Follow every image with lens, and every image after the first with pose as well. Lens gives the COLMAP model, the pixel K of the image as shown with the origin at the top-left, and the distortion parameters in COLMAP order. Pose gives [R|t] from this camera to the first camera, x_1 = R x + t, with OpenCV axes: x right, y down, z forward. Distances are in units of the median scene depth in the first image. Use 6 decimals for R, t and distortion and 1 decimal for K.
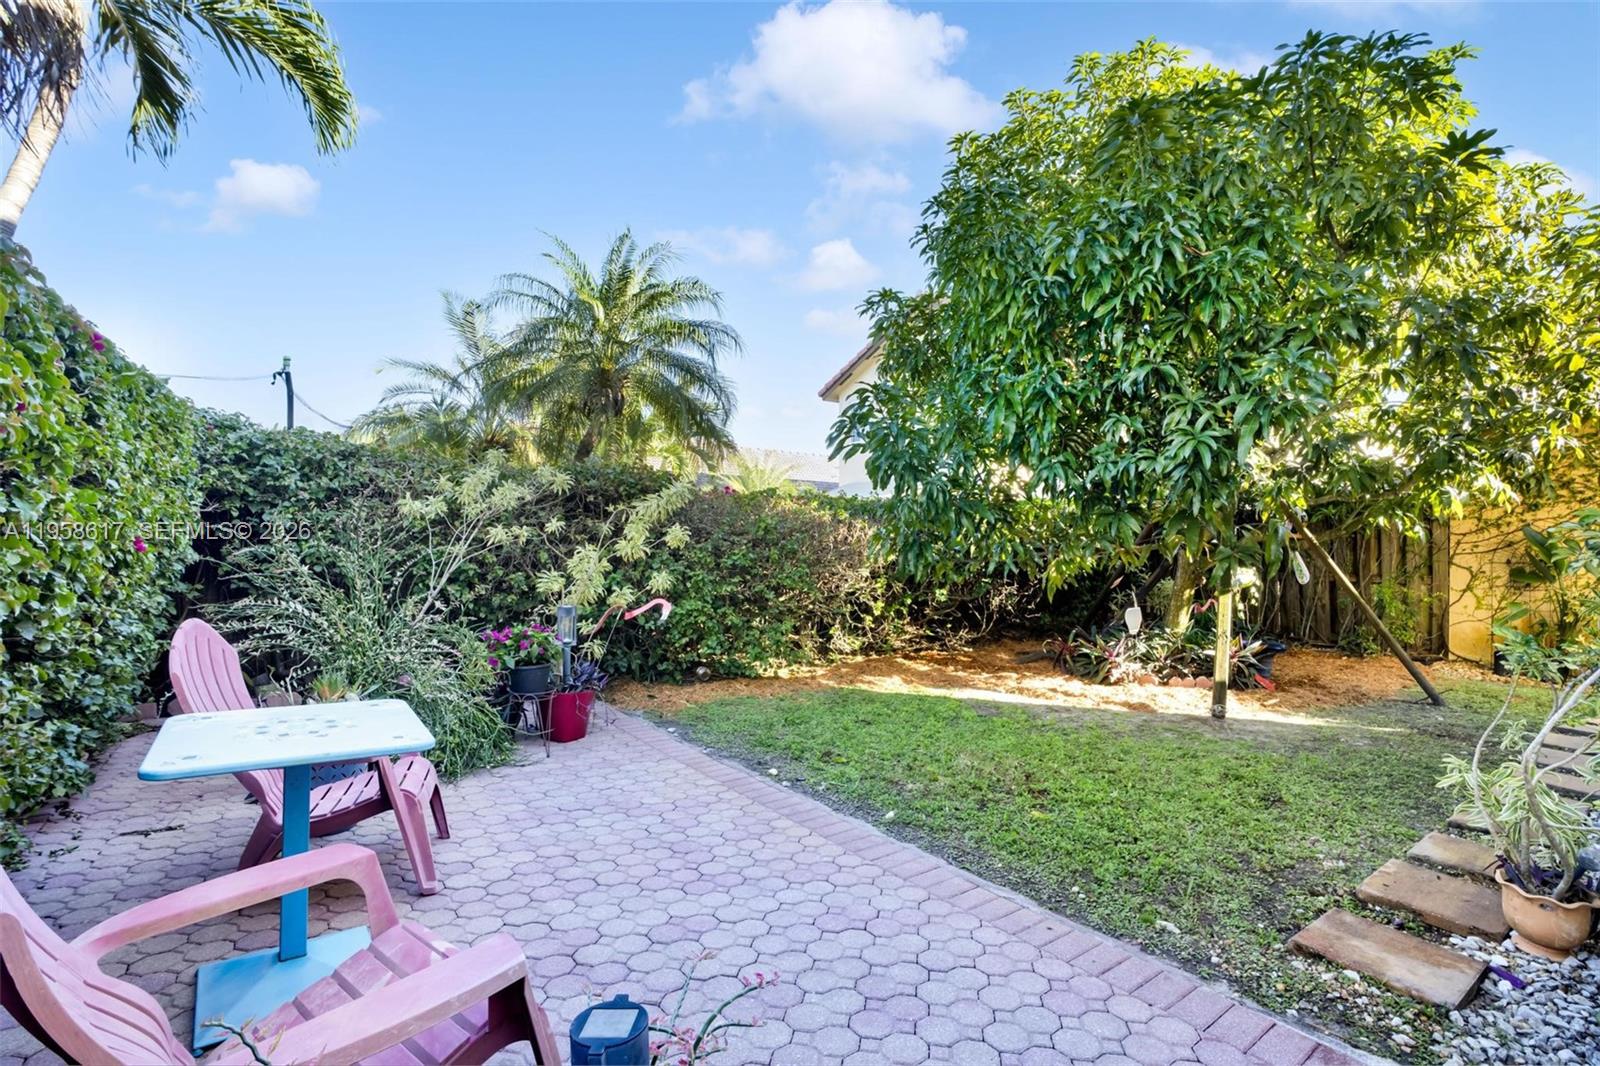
lens RADIAL K [[766.3, 0, 830.9], [0, 766.3, 534.6], [0, 0, 1]] dist [-0.045773, 0.013786]
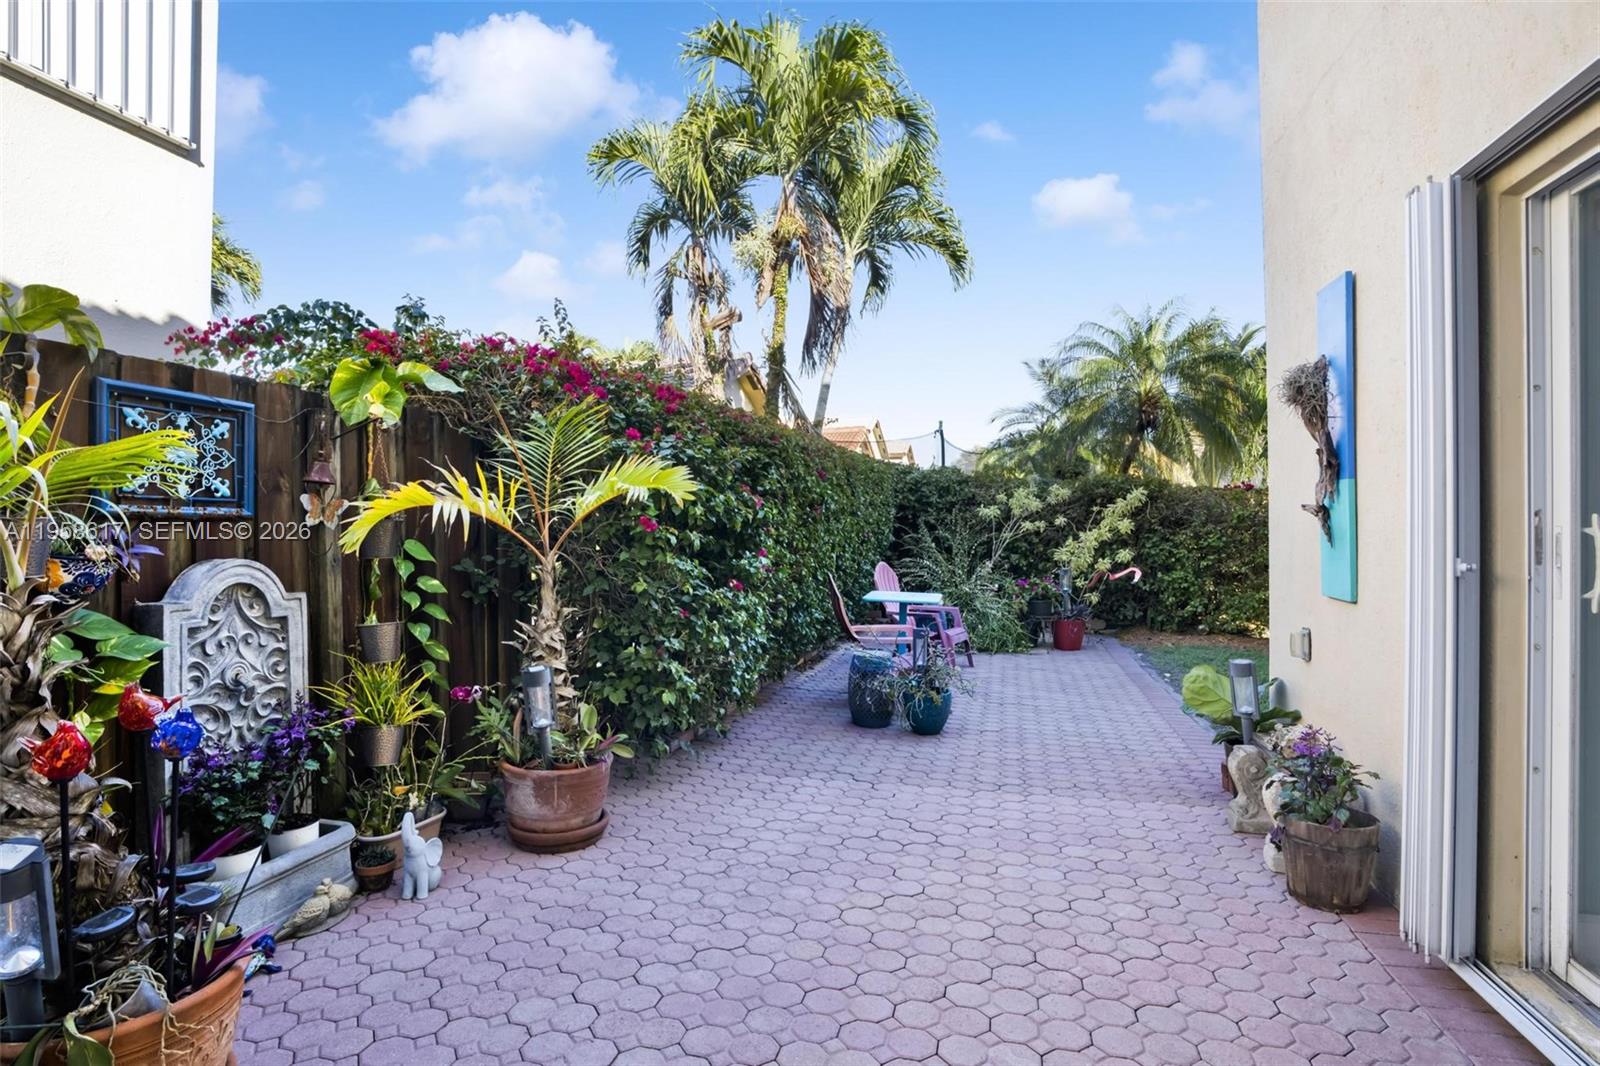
lens RADIAL K [[766.3, 0, 798.6], [0, 766.3, 532.1], [0, 0, 1]] dist [-0.045773, 0.013786]
pose [[0.646334, -0.001190, -0.763053, 0.543072], [0.017487, 0.999759, 0.013253, -0.018615], [0.762854, -0.021909, 0.646200, -0.520616]]
